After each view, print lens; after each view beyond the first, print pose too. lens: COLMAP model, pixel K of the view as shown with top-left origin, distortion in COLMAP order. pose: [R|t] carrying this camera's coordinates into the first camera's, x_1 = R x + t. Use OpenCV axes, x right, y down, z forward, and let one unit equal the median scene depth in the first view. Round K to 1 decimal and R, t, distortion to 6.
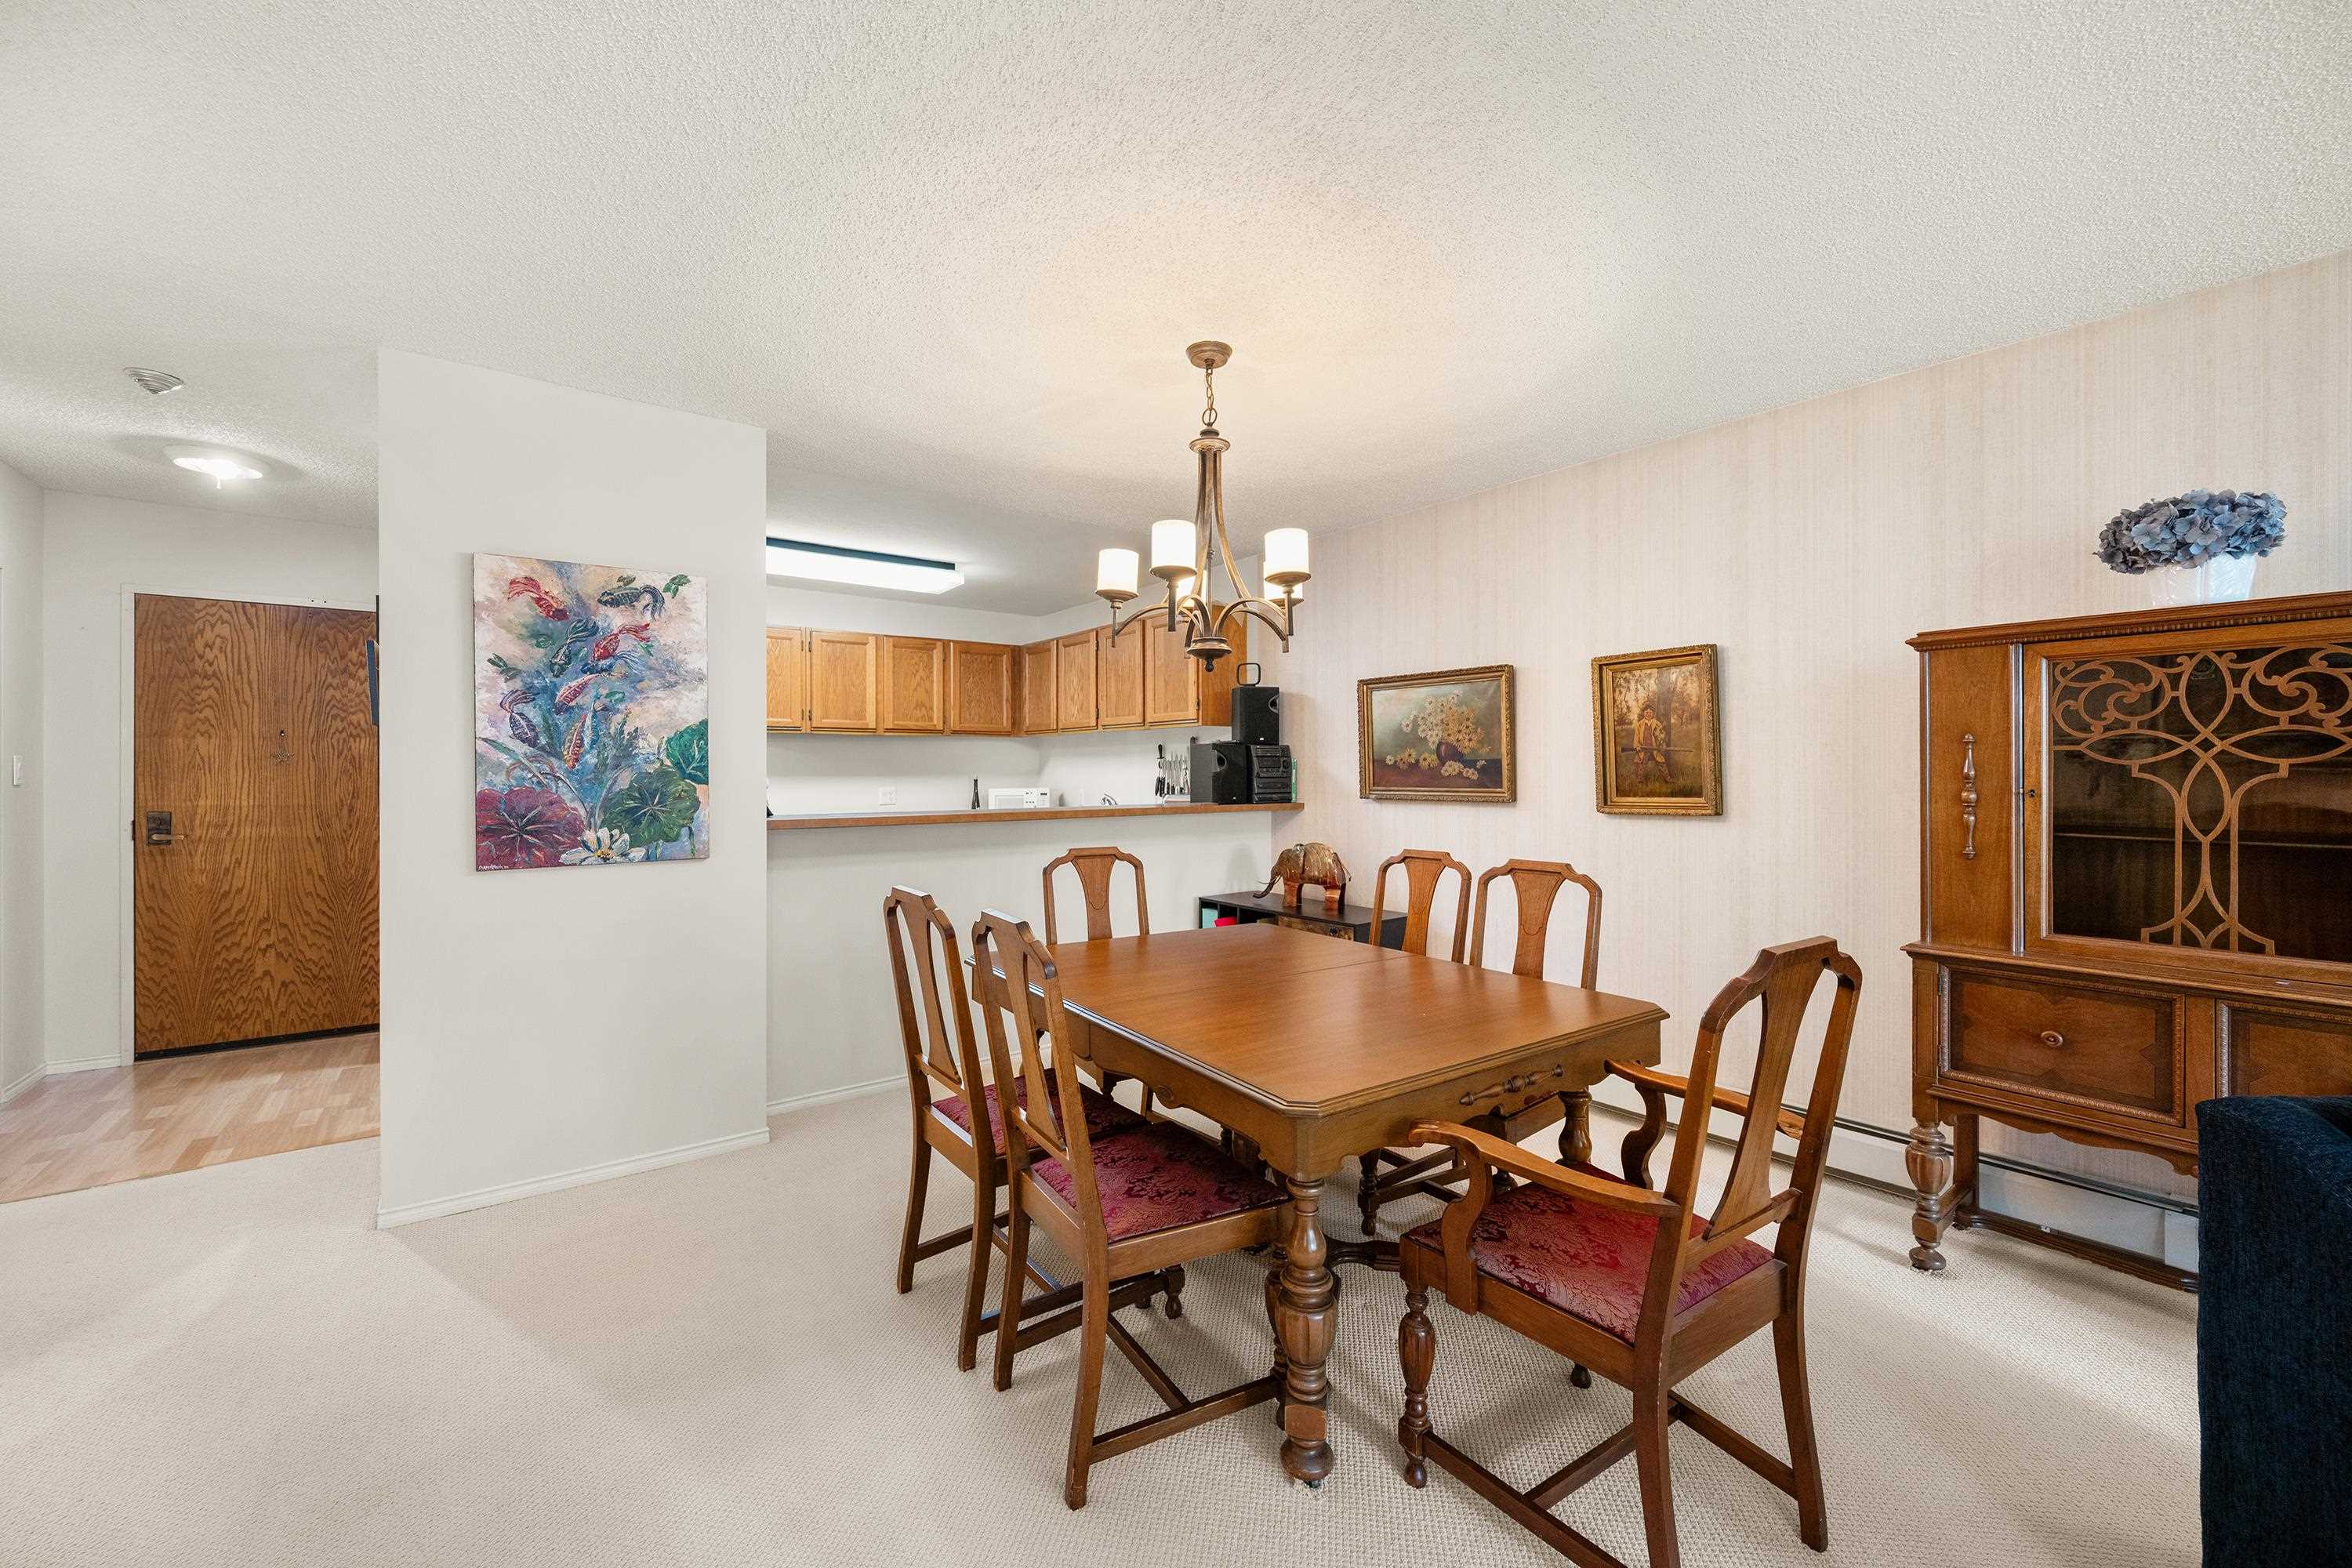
lens RADIAL K [[922.8, 0, 1179.8], [0, 922.8, 768.2], [0, 0, 1]] dist [-0.000443, -0.000415]
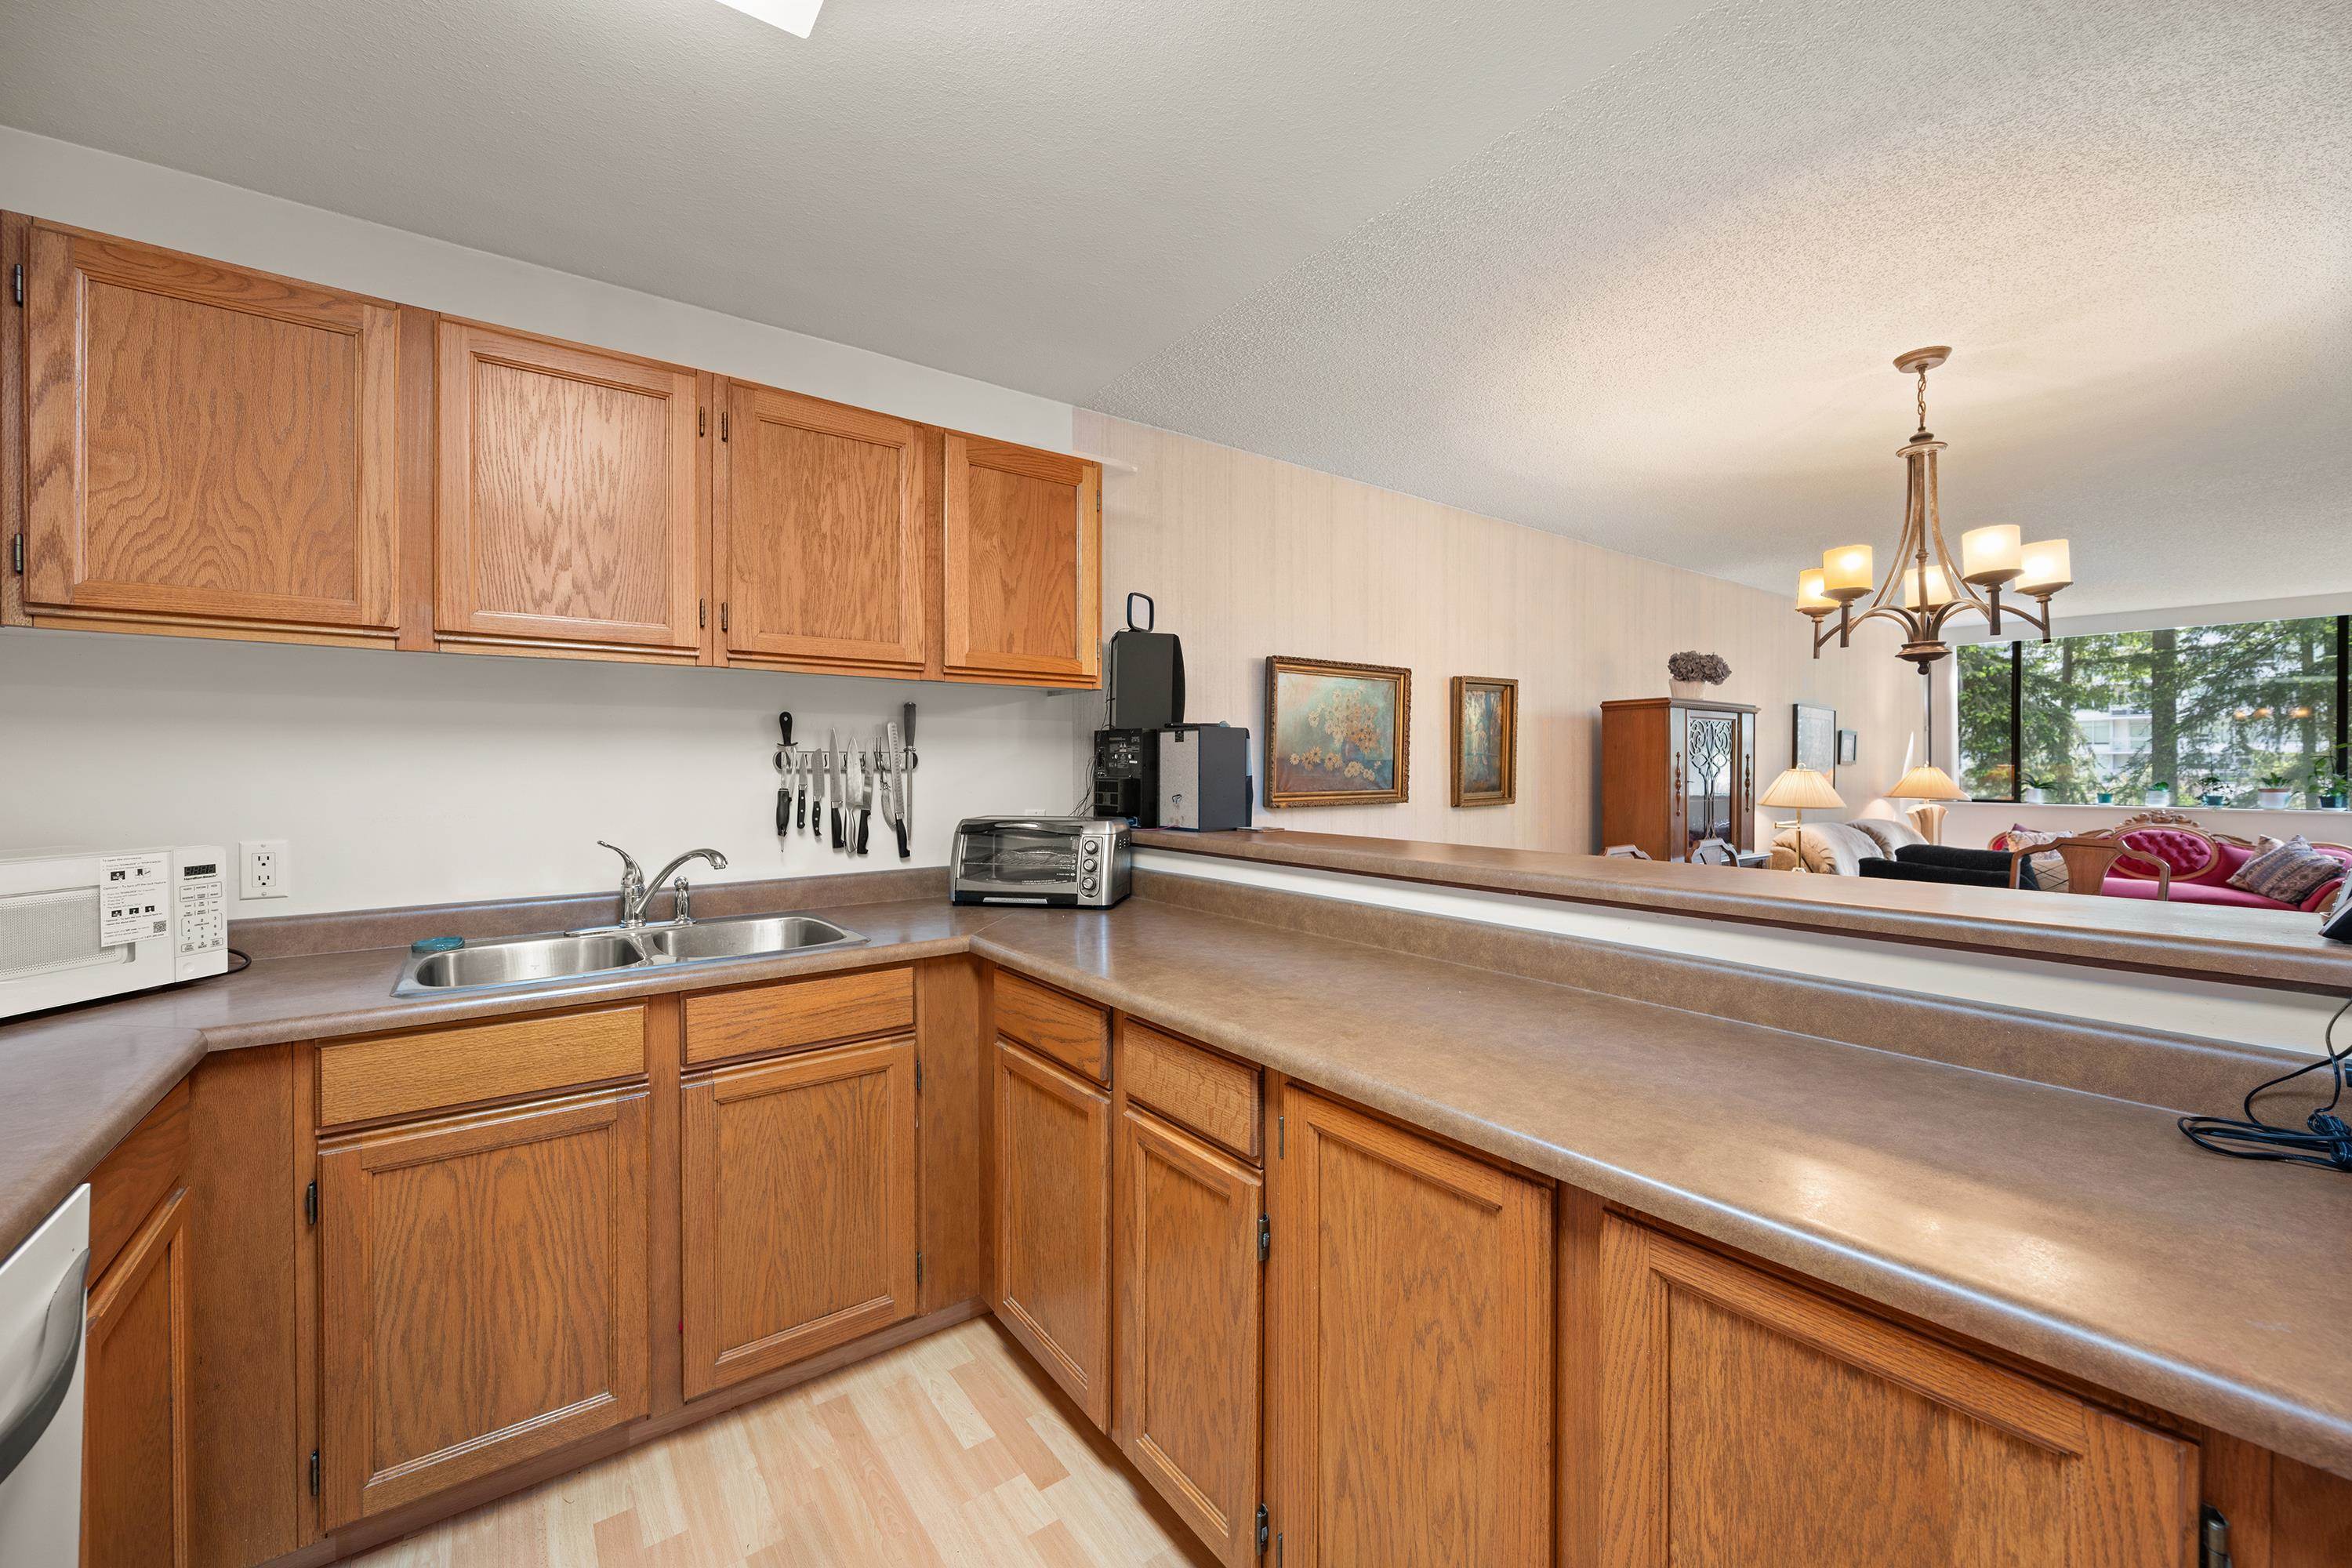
lens RADIAL K [[922.8, 0, 1179.8], [0, 922.8, 768.2], [0, 0, 1]] dist [-0.000443, -0.000415]
pose [[0.004252, 0.000662, 0.999991, -0.611968], [-0.002281, 0.999997, -0.000652, 0.000095], [-0.999988, -0.002278, 0.004254, 1.127925]]
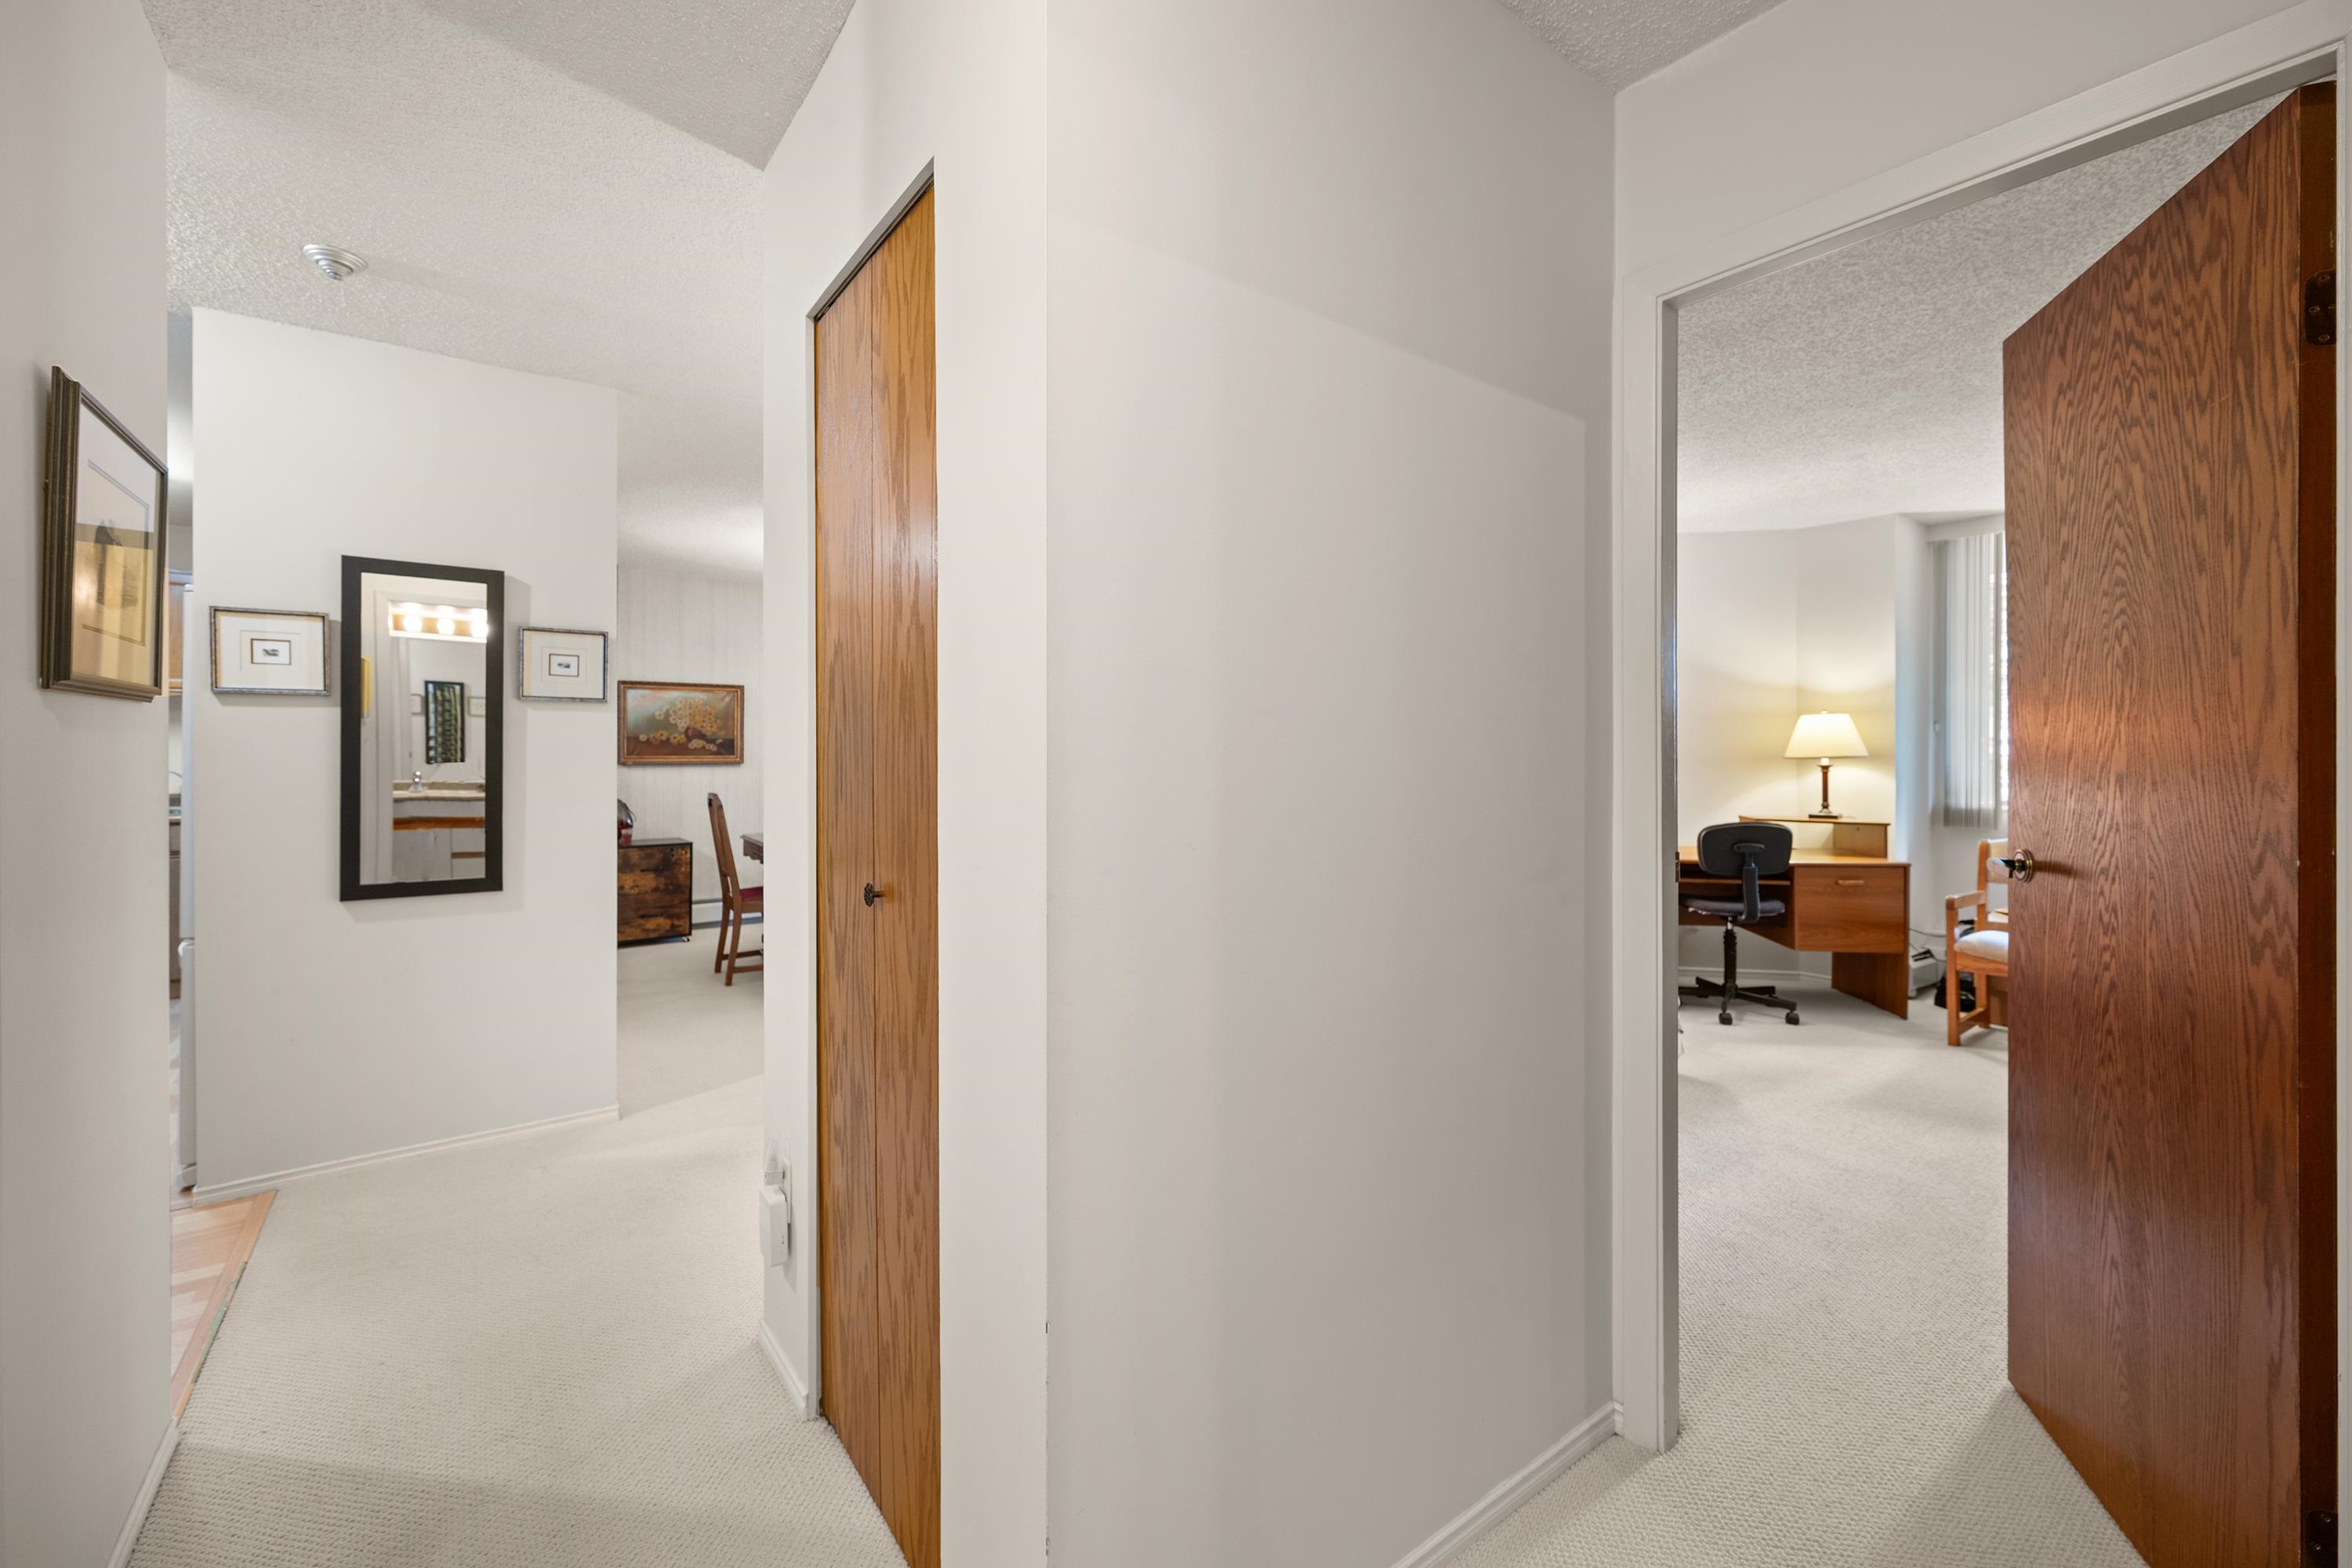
lens RADIAL K [[941.3, 0, 1153.3], [0, 941.3, 747.7], [0, 0, 1]] dist [-0.000464, 0.000140]
pose [[0.011612, 0.002696, 0.999929, -1.290842], [-0.004369, 0.999987, -0.002646, 0.007633], [-0.999923, -0.004338, 0.011624, 0.176379]]
